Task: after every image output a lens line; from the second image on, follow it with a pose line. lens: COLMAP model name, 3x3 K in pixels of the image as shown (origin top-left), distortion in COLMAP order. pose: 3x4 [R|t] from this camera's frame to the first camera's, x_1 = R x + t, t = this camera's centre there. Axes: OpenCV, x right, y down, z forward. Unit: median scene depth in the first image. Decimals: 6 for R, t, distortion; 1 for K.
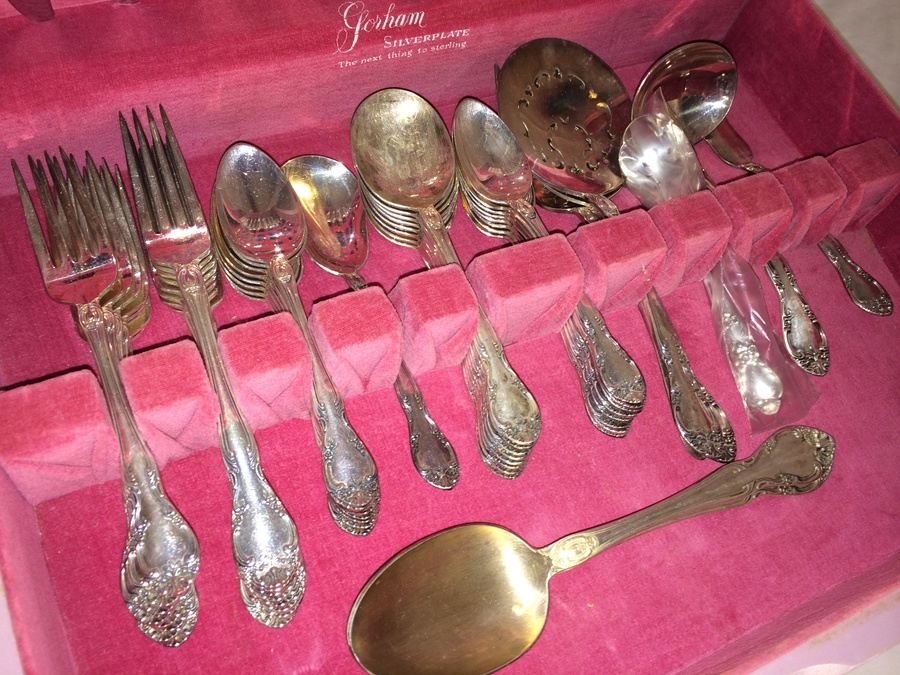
lens RADIAL K [[756.6, 0, 450.0], [0, 756.6, 337.5], [0, 0, 1]] dist [0.070557, -0.102602]
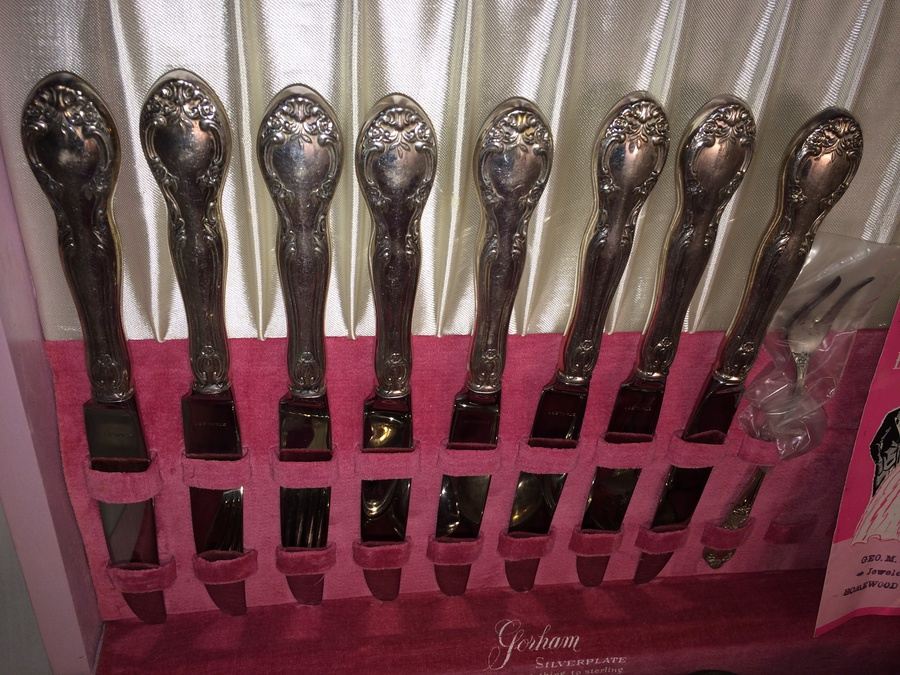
lens RADIAL K [[756.6, 0, 450.0], [0, 756.6, 337.5], [0, 0, 1]] dist [0.070557, -0.102602]
pose [[0.960753, 0.031639, -0.275595, 0.070674], [-0.187597, 0.805961, -0.561457, -0.148512], [0.204355, 0.591122, 0.780265, -0.066786]]
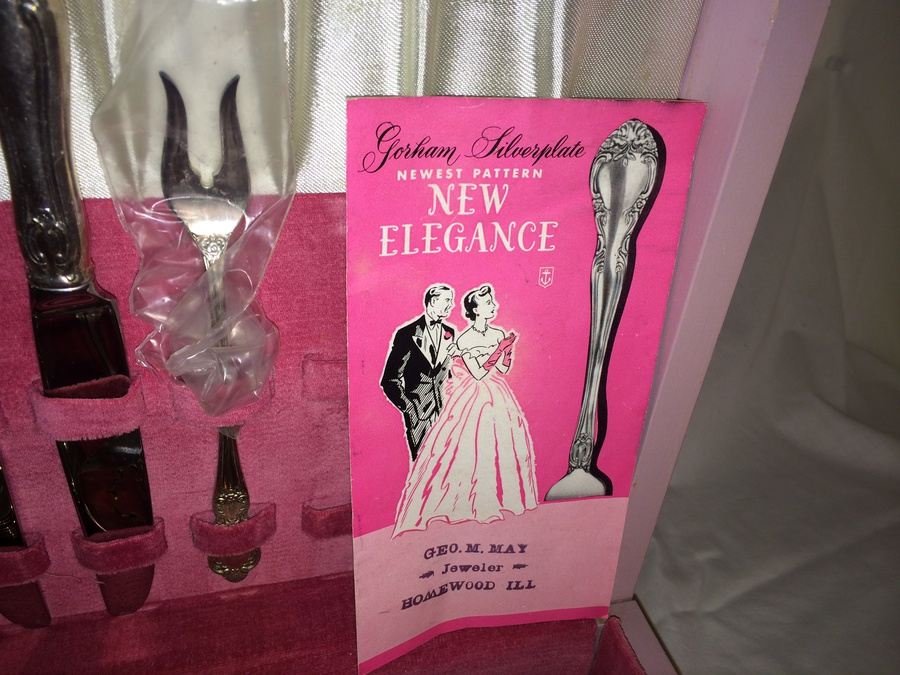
lens RADIAL K [[756.6, 0, 450.0], [0, 756.6, 337.5], [0, 0, 1]] dist [0.070557, -0.102602]
pose [[0.983370, -0.010400, -0.181317, 0.495467], [-0.090025, 0.839162, -0.536378, -0.399955], [0.157733, 0.543781, 0.824271, 0.381374]]
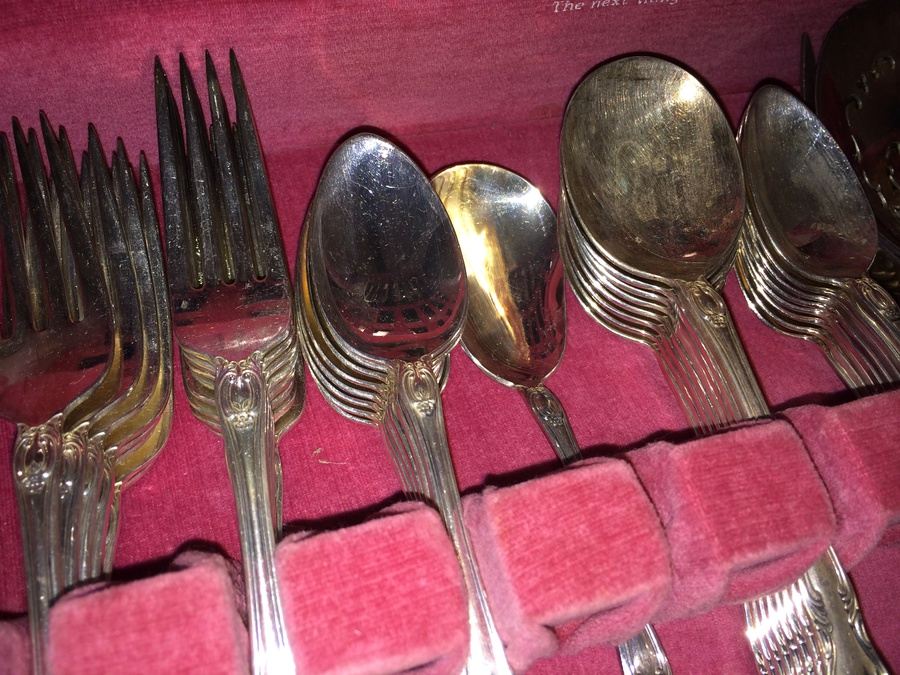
lens RADIAL K [[756.6, 0, 450.0], [0, 756.6, 337.5], [0, 0, 1]] dist [0.070557, -0.102602]
pose [[0.988210, 0.109932, -0.106568, -0.137151], [-0.110656, 0.993858, -0.000891, -0.112404], [0.105816, 0.012673, 0.994305, 0.453801]]
